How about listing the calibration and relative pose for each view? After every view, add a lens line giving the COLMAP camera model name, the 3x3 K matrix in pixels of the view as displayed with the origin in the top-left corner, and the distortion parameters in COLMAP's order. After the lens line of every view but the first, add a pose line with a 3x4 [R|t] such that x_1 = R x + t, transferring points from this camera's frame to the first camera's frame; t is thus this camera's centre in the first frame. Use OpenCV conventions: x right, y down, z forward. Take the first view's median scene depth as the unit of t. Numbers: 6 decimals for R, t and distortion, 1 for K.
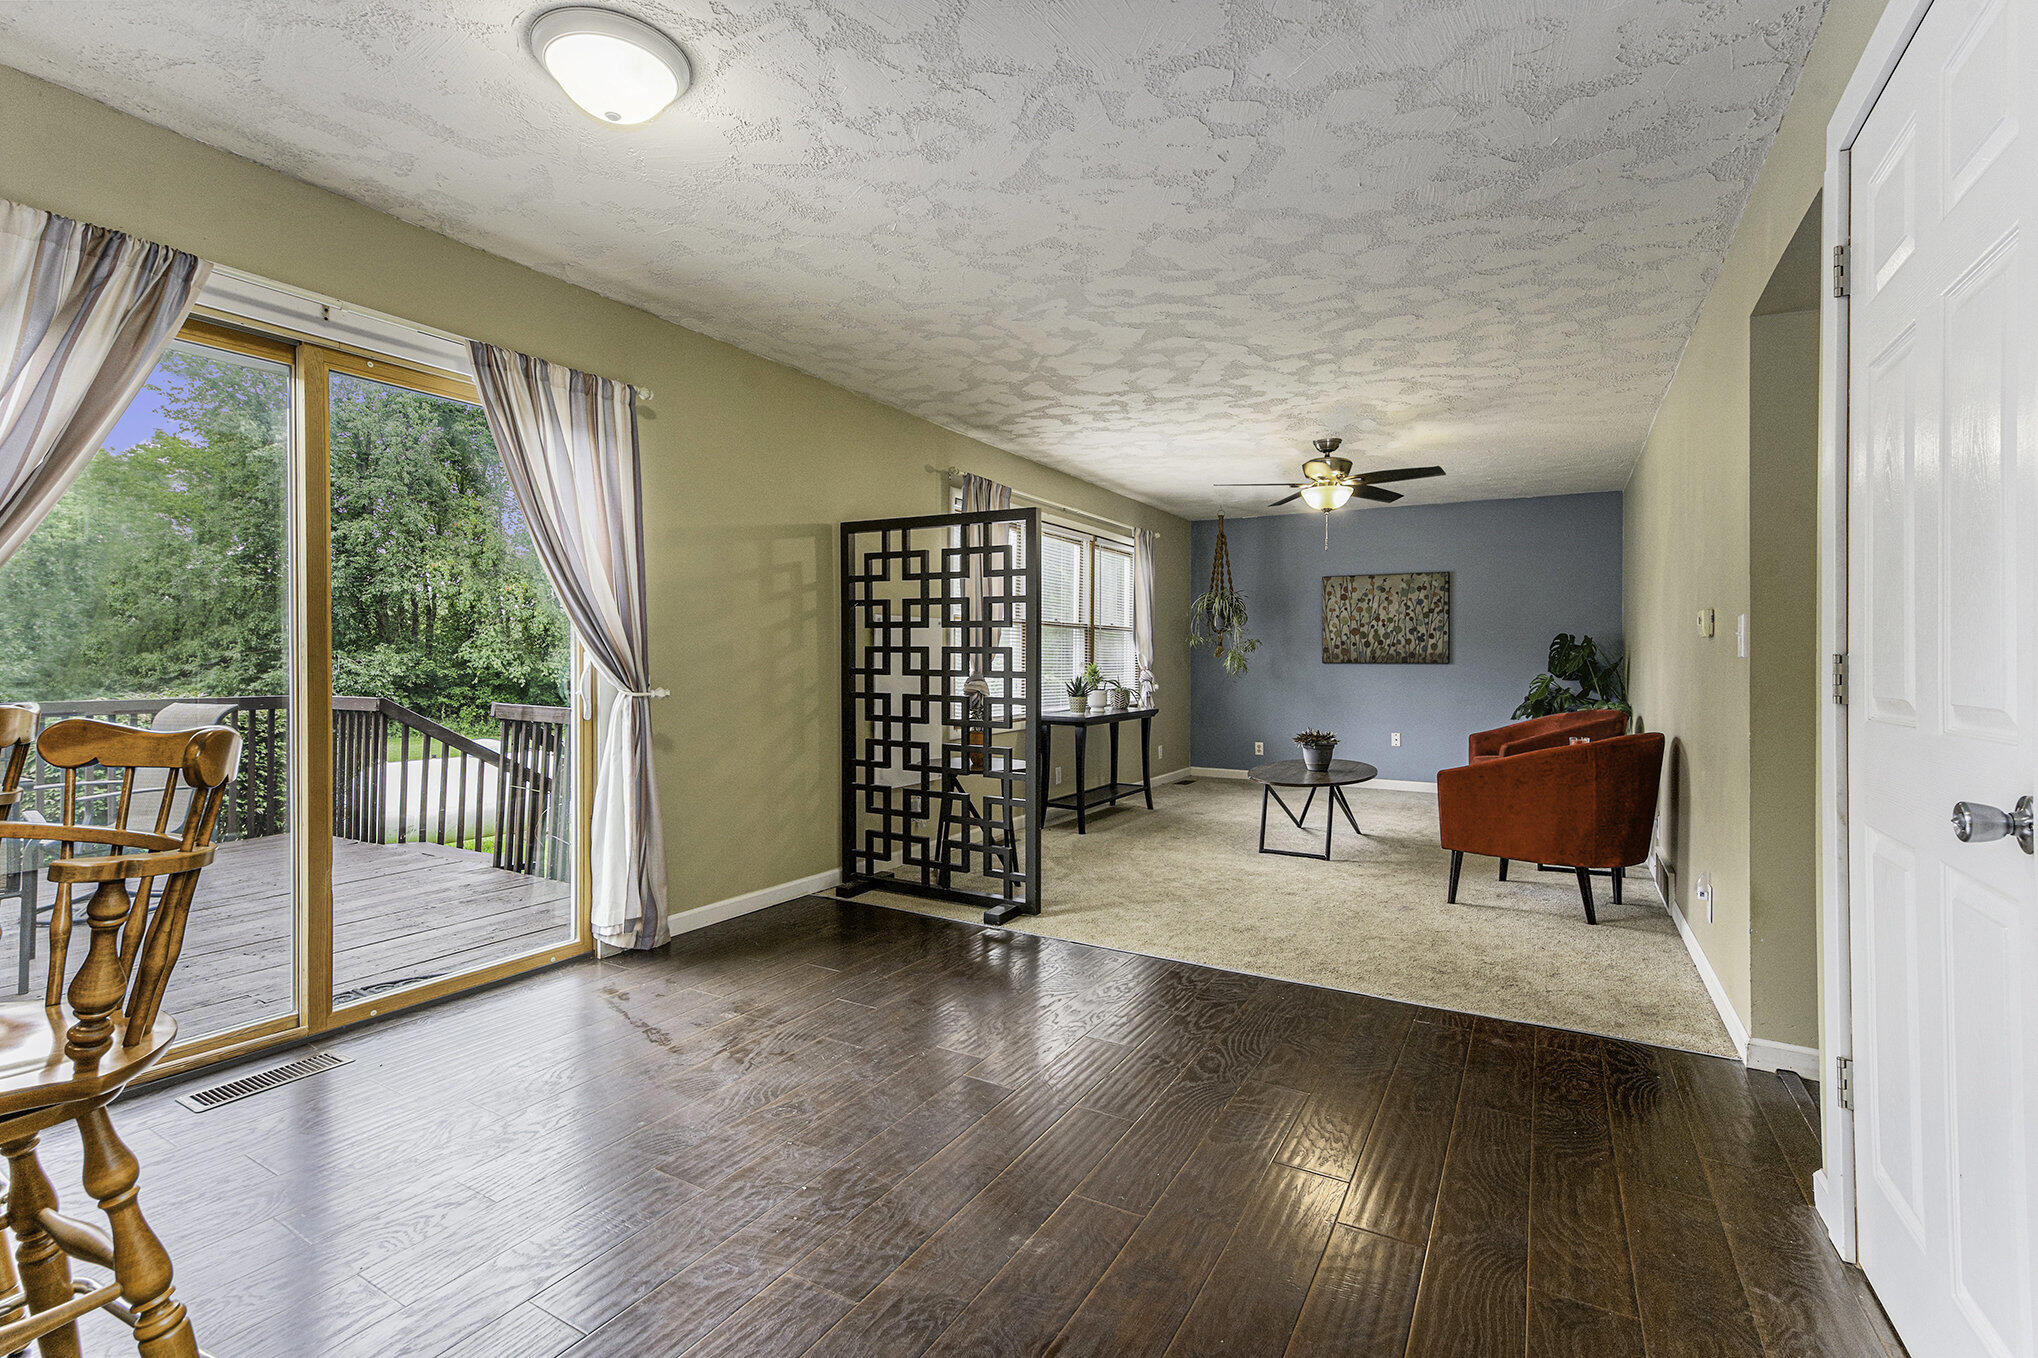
lens RADIAL K [[926.5, 0, 1024.1], [0, 926.5, 647.2], [0, 0, 1]] dist [0.034702, -0.000360]
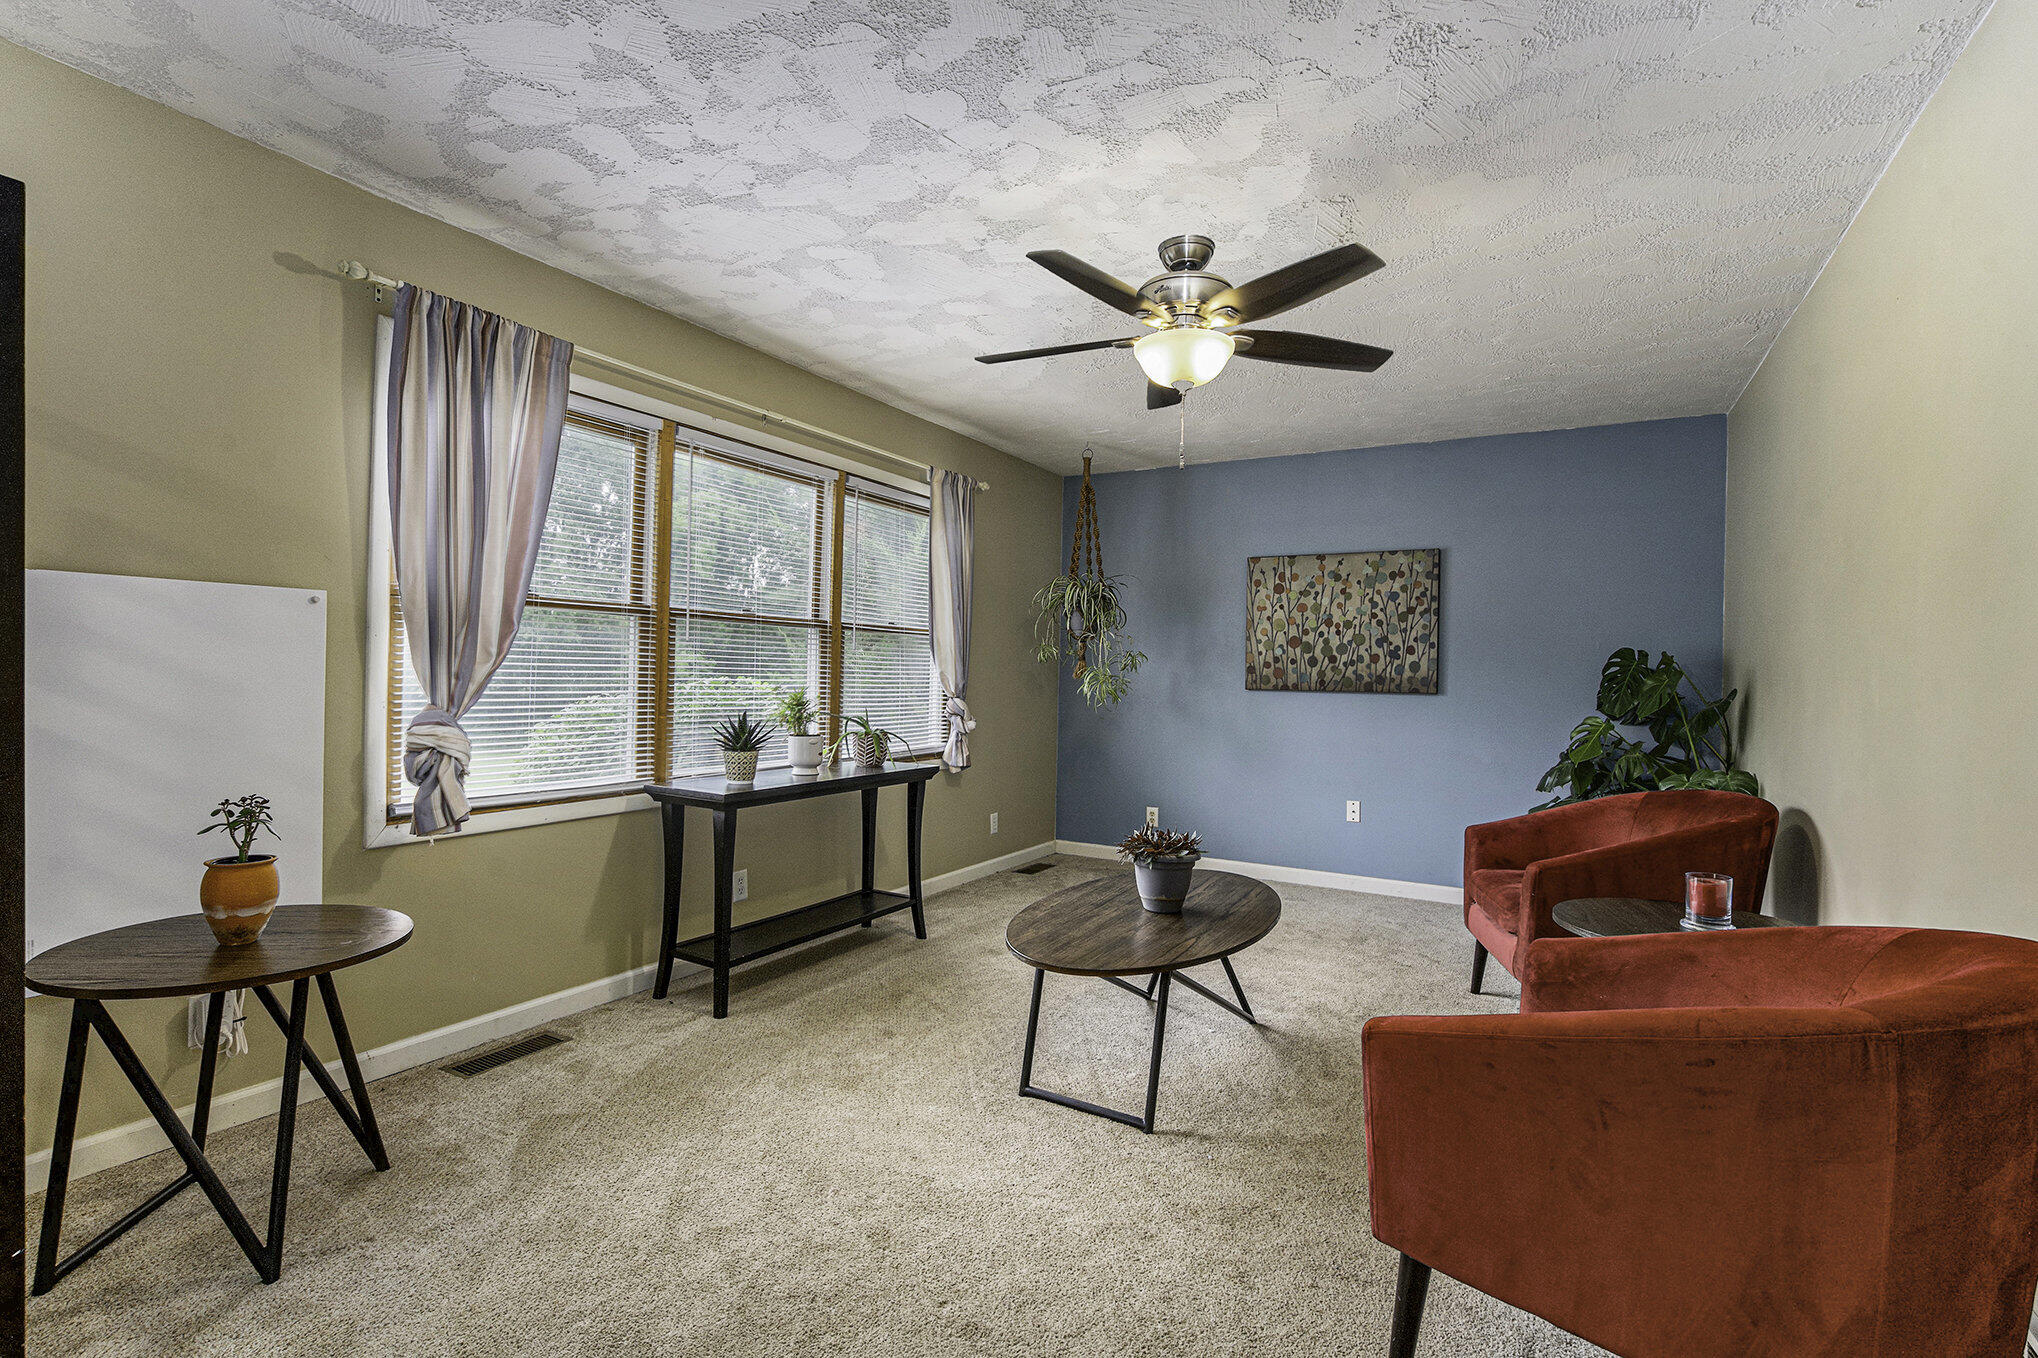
lens RADIAL K [[938.3, 0, 1016.7], [0, 938.3, 664.0], [0, 0, 1]] dist [0.023502, 0.000291]
pose [[0.999869, 0.014056, -0.008043, 0.184328], [-0.014023, 0.999893, 0.004069, -0.001402], [0.008100, -0.003956, 0.999959, 0.377961]]
